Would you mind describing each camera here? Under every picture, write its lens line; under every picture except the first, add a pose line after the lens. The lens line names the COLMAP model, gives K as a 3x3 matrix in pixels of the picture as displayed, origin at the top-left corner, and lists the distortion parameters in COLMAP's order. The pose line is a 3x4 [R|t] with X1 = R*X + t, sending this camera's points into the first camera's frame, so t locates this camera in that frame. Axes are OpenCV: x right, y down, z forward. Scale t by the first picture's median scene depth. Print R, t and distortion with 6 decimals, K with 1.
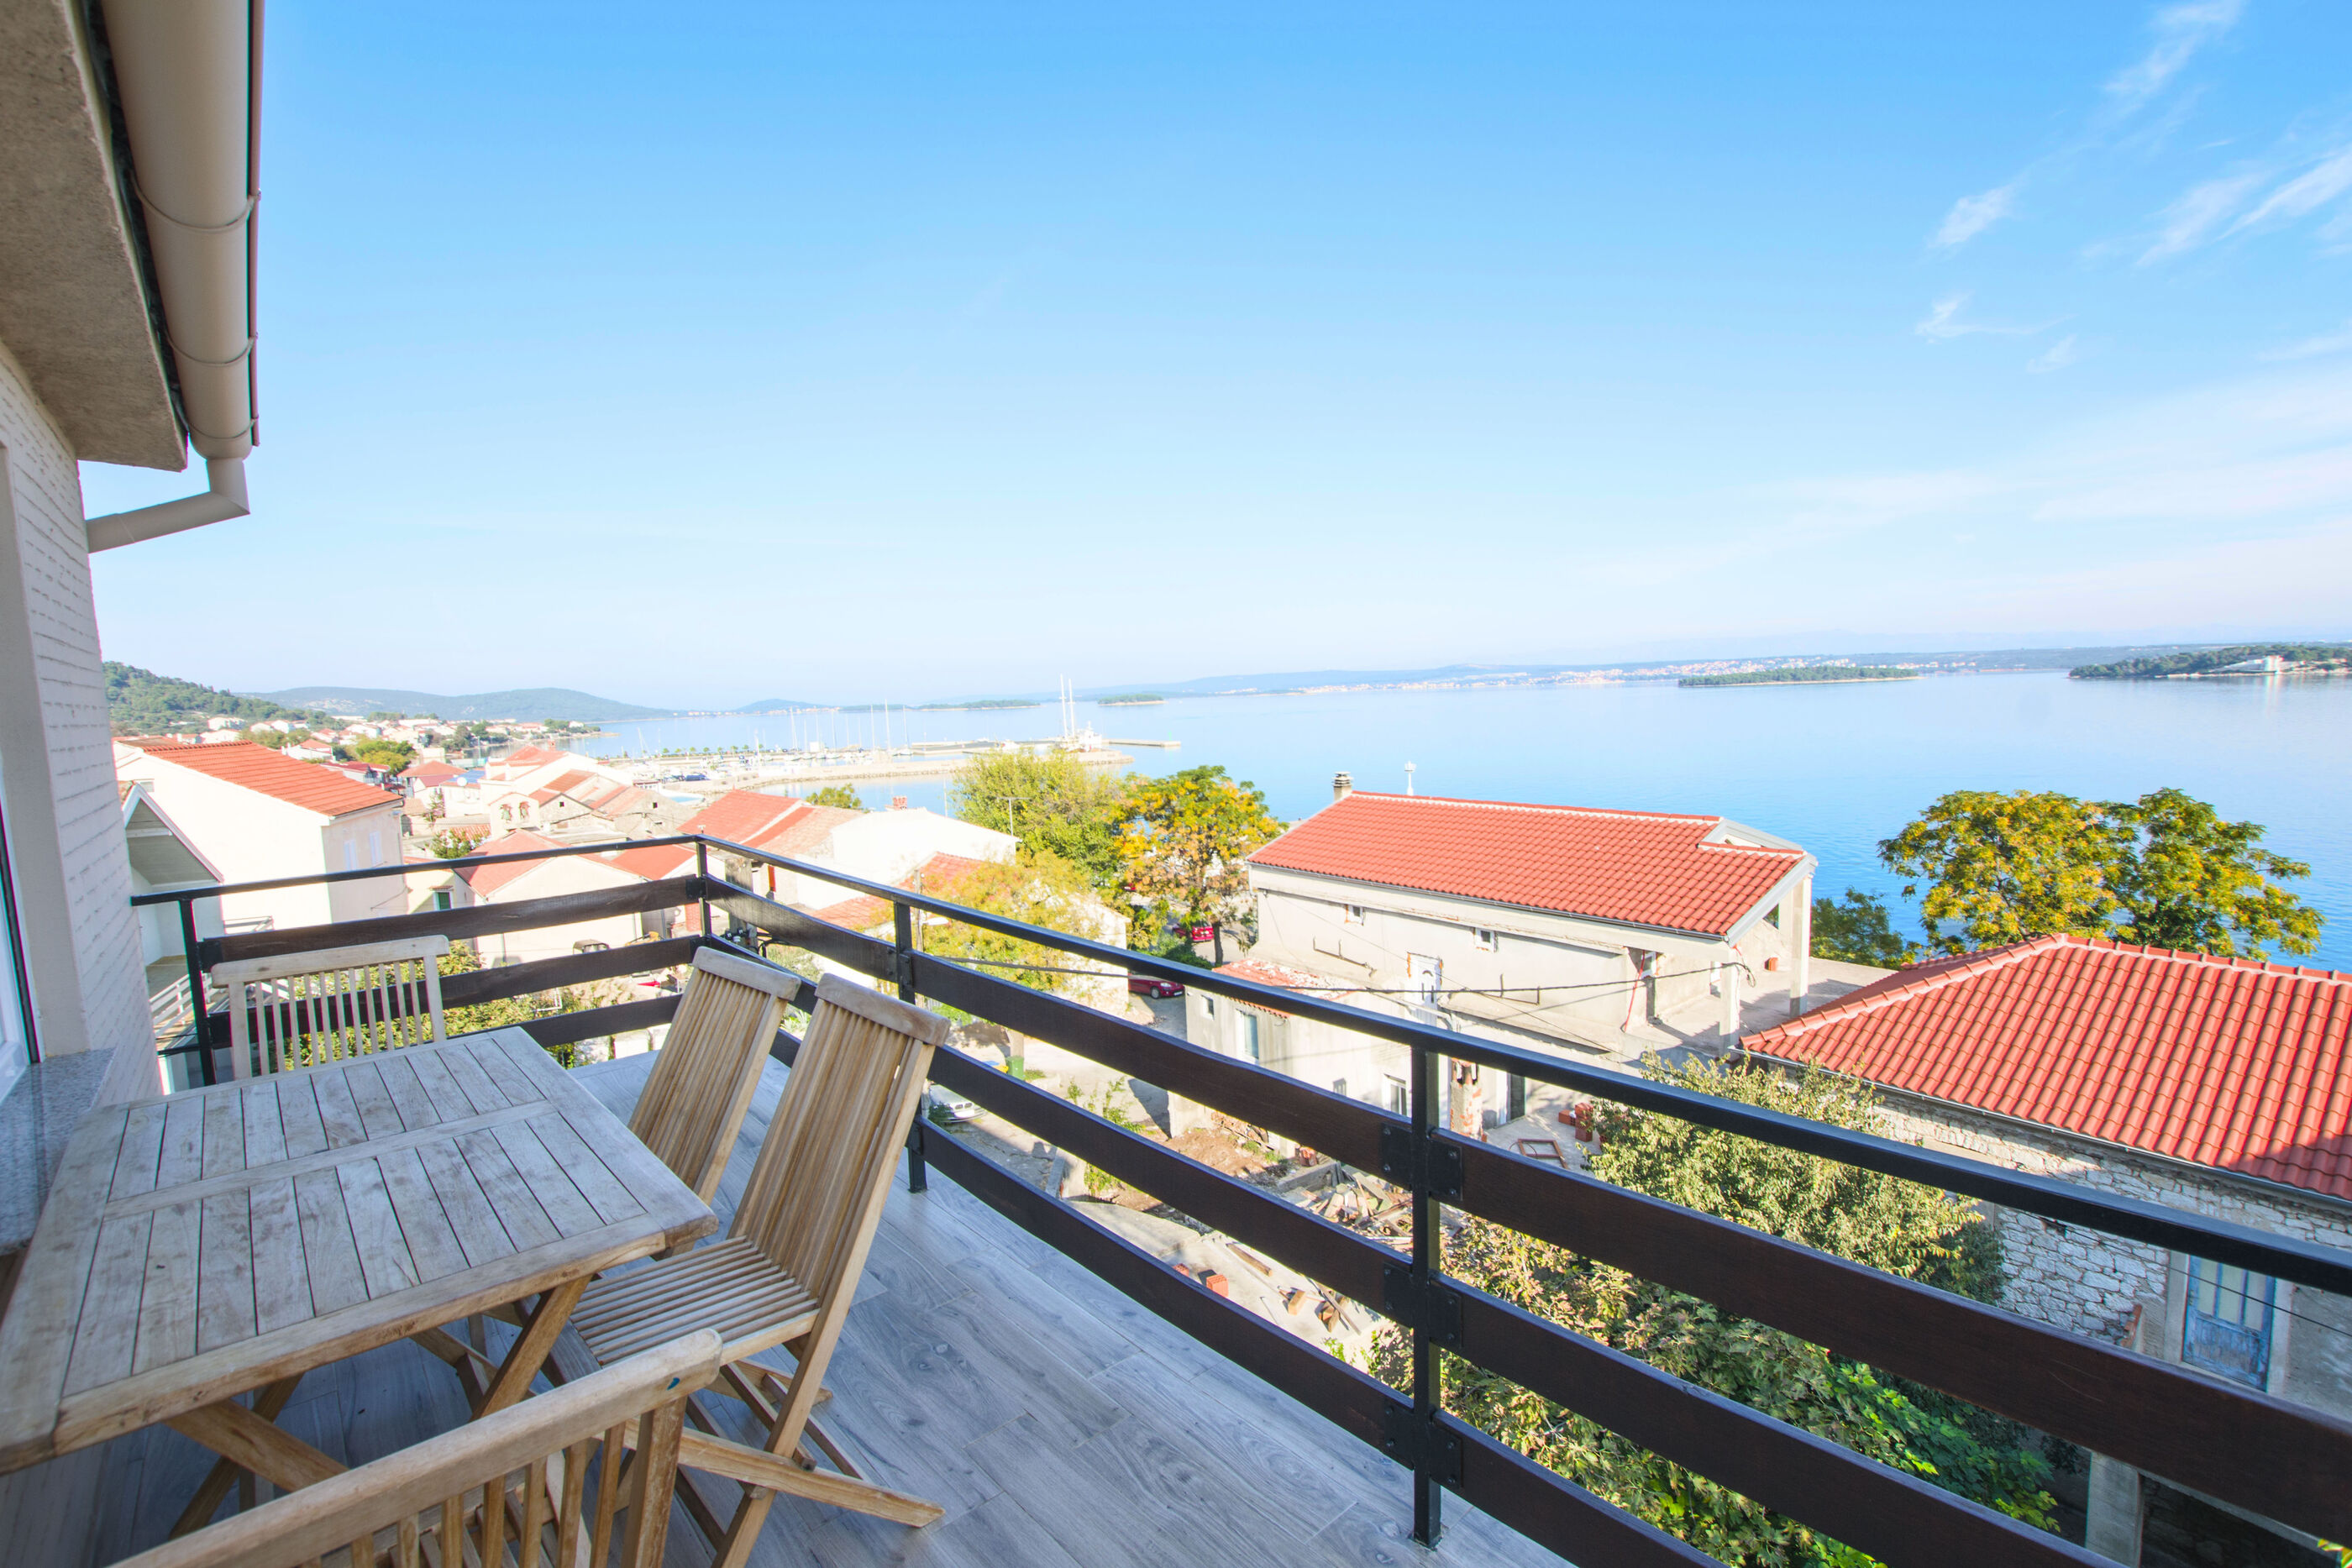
lens RADIAL K [[1036.1, 0, 1171.9], [0, 1036.1, 786.3], [0, 0, 1]] dist [-0.039601, 0.006771]
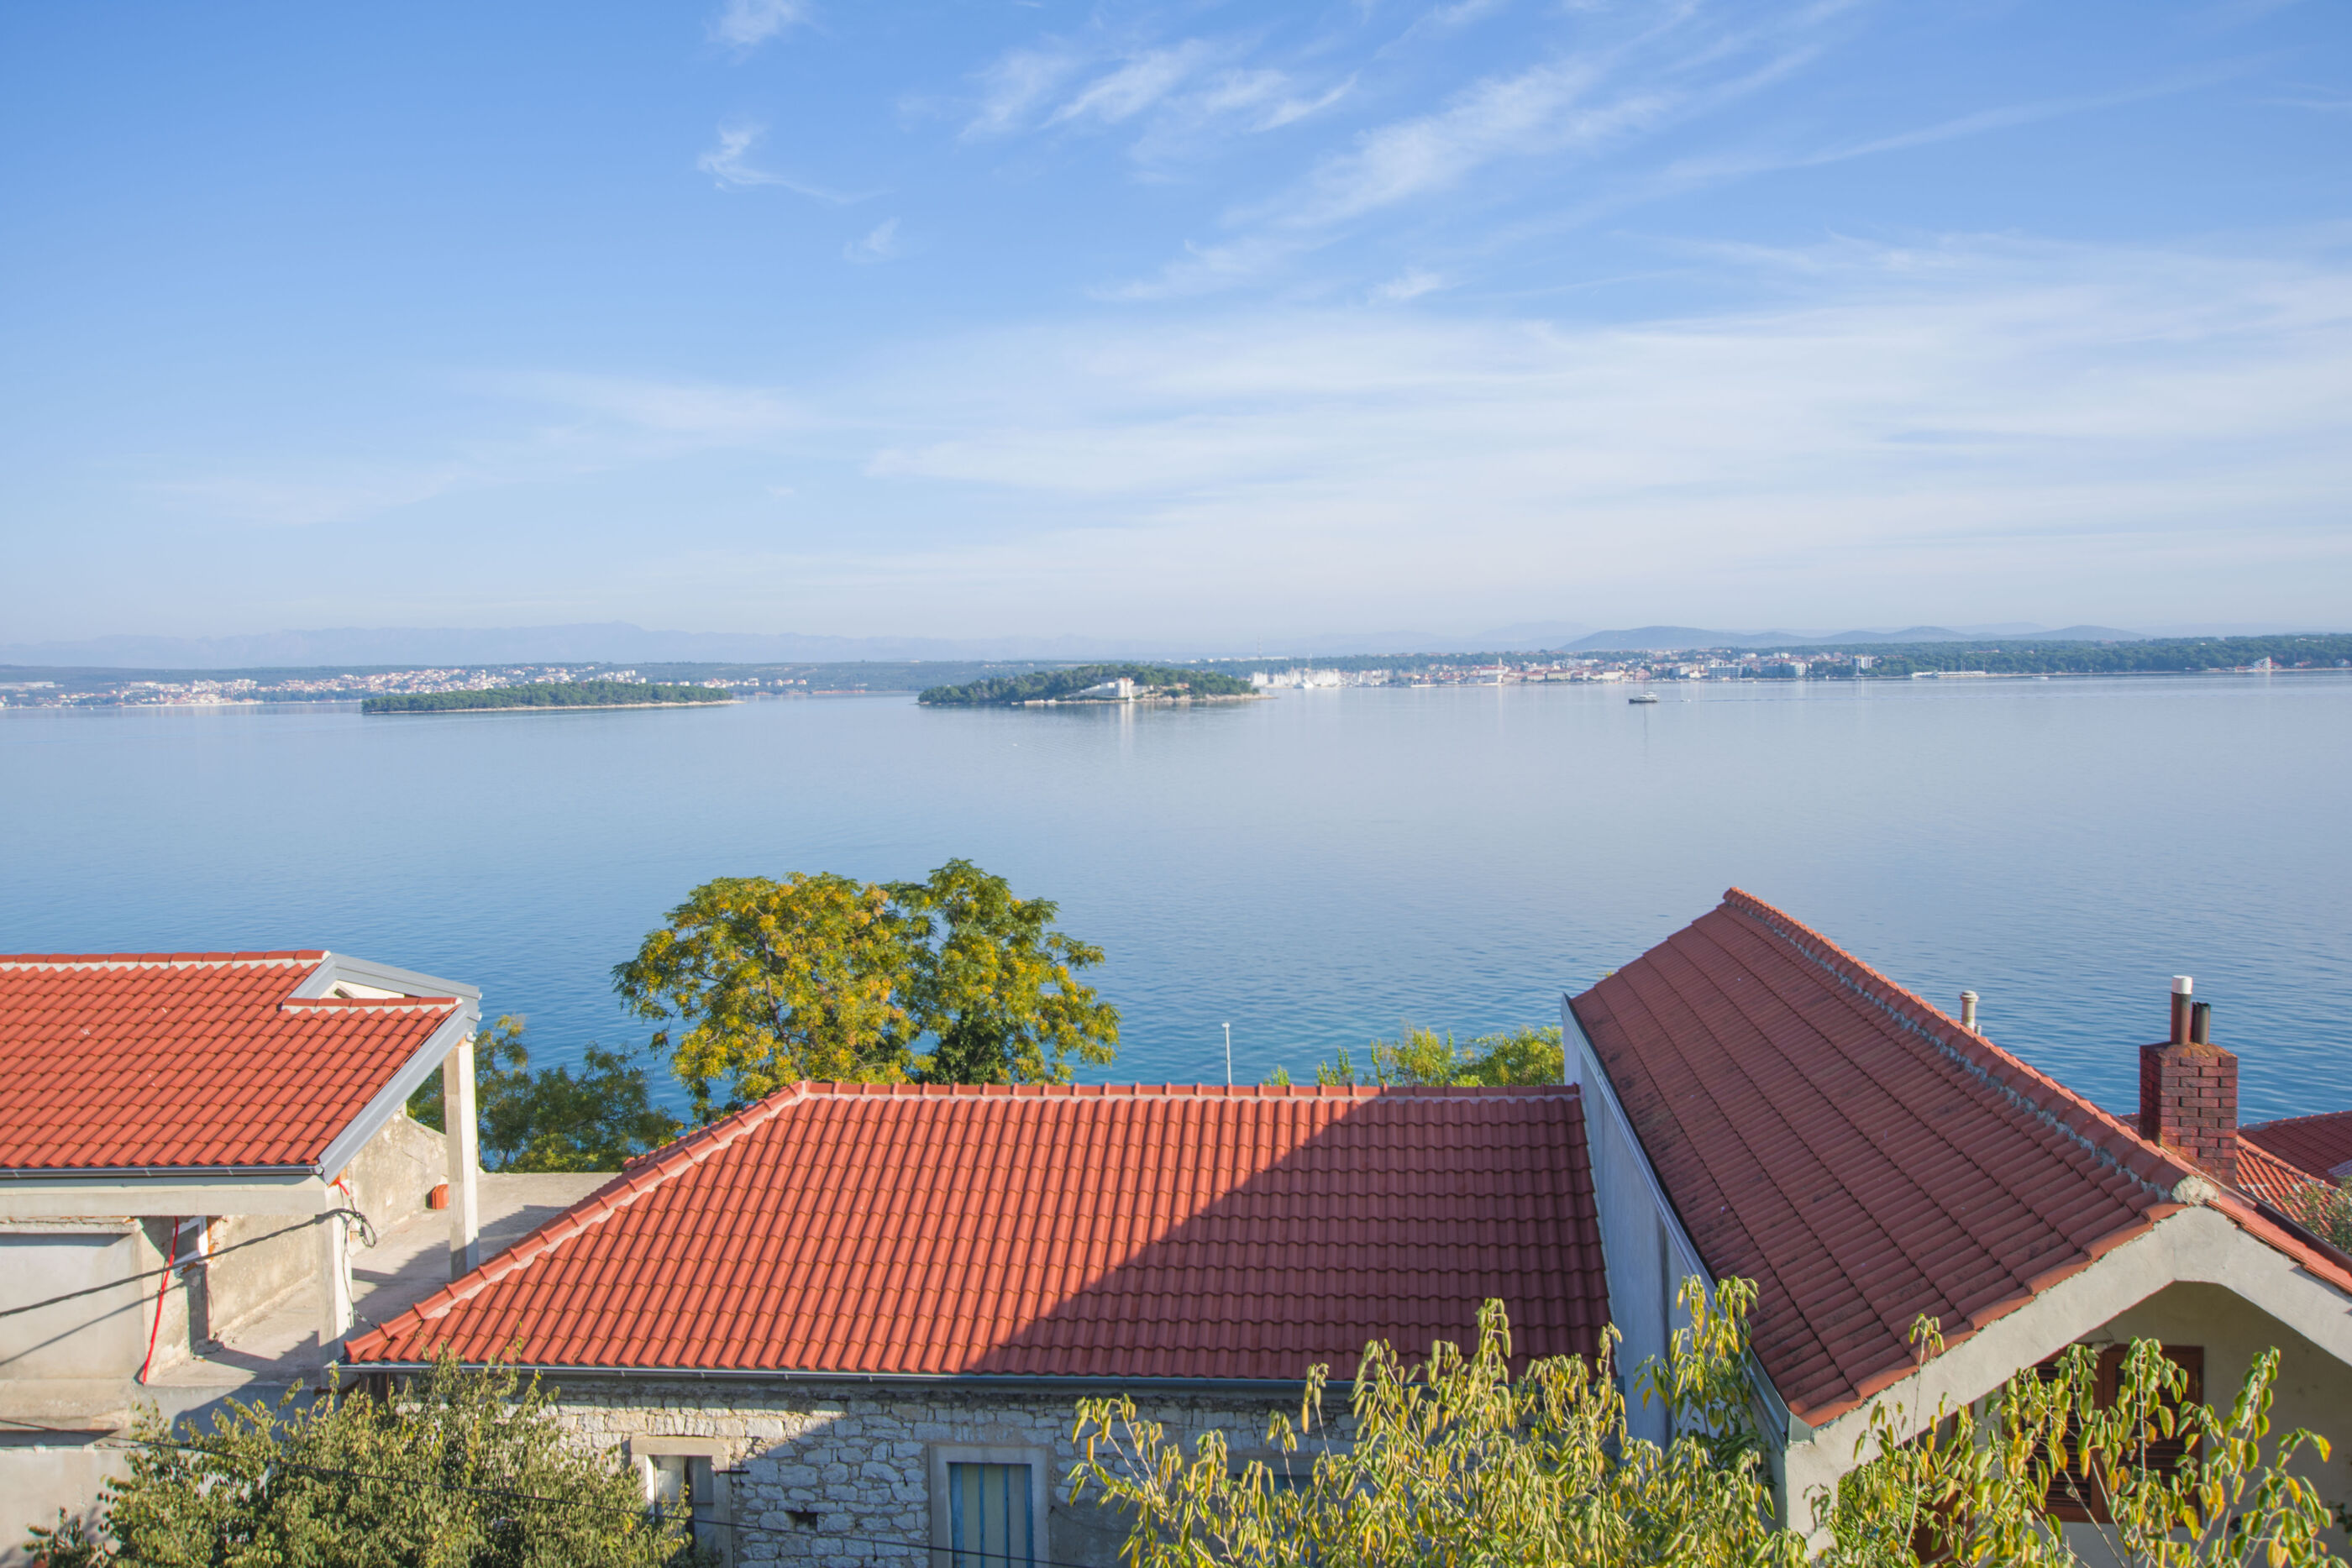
lens RADIAL K [[1913.5, 0, 1186.2], [0, 1913.5, 791.8], [0, 0, 1]] dist [-0.005716, 0.037845]
pose [[0.651542, -0.020554, 0.758334, 0.044967], [0.062434, 0.997695, -0.026600, 0.000527], [-0.756039, 0.064676, 0.651323, -0.036410]]
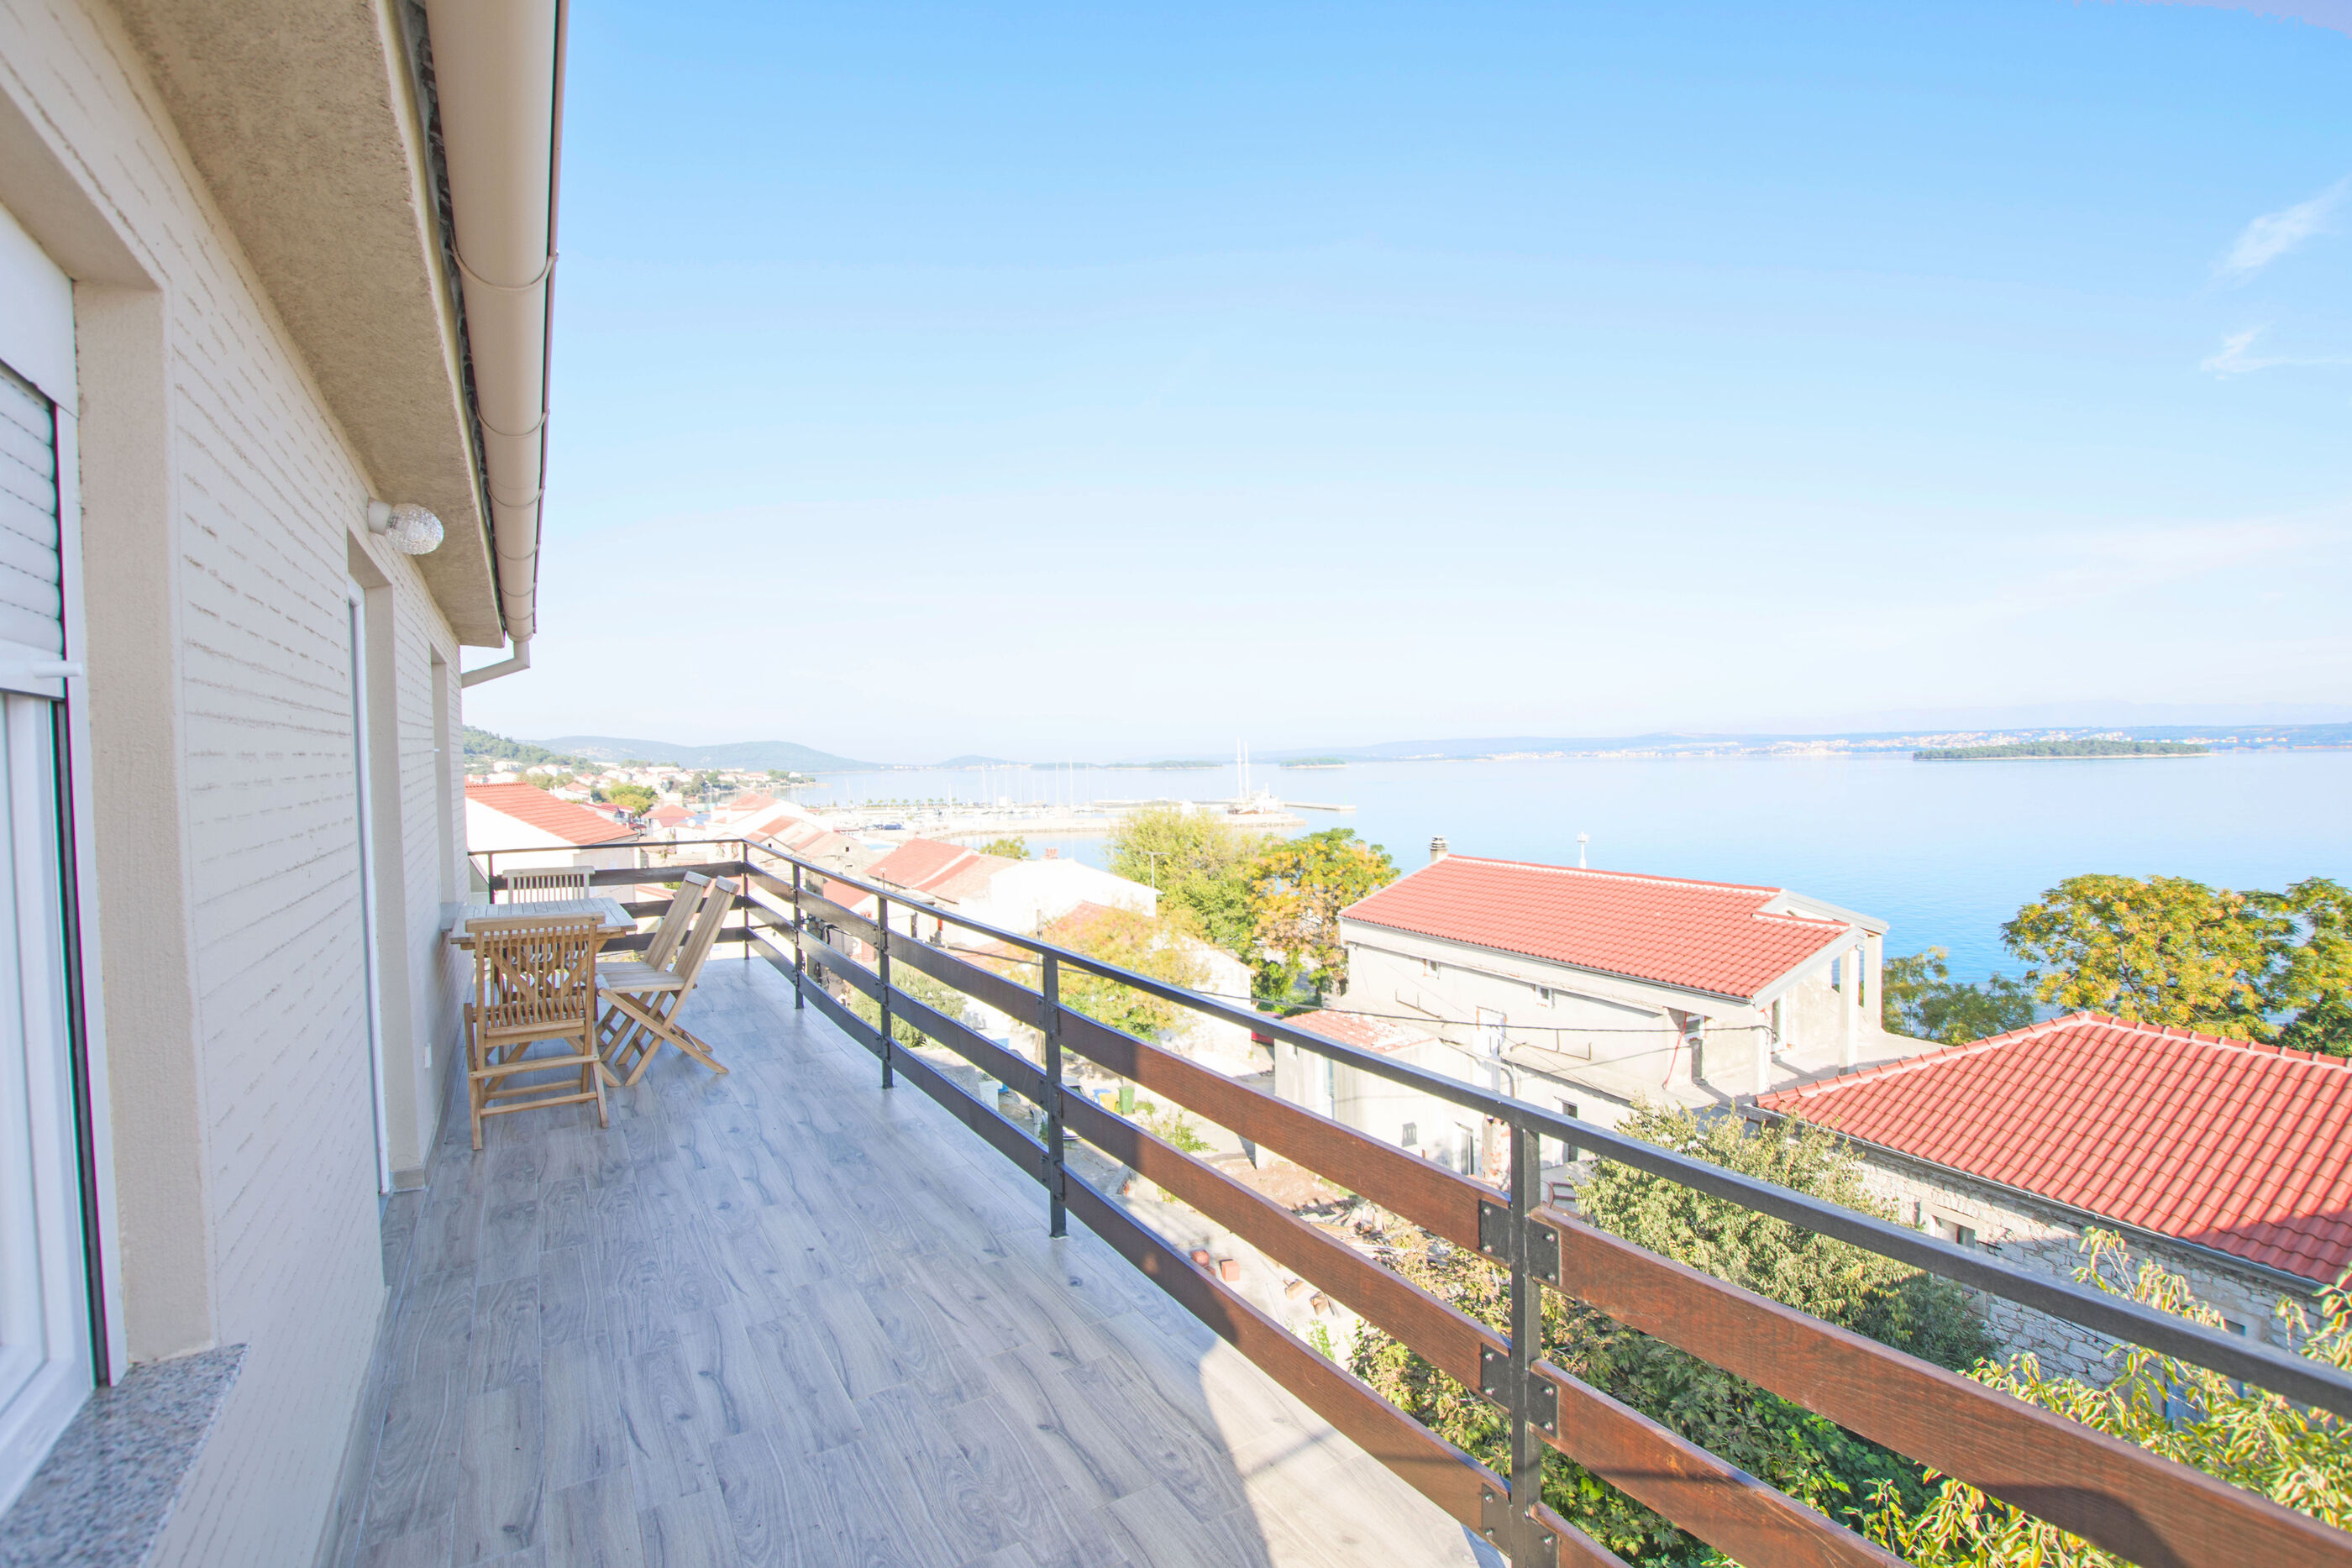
lens RADIAL K [[1036.1, 0, 1168.4], [0, 1036.1, 790.1], [0, 0, 1]] dist [-0.039601, 0.006771]
pose [[0.983779, 0.023886, -0.177789, 0.096930], [-0.033827, 0.998016, -0.053093, 0.005999], [0.176169, 0.058246, 0.982635, -0.105117]]
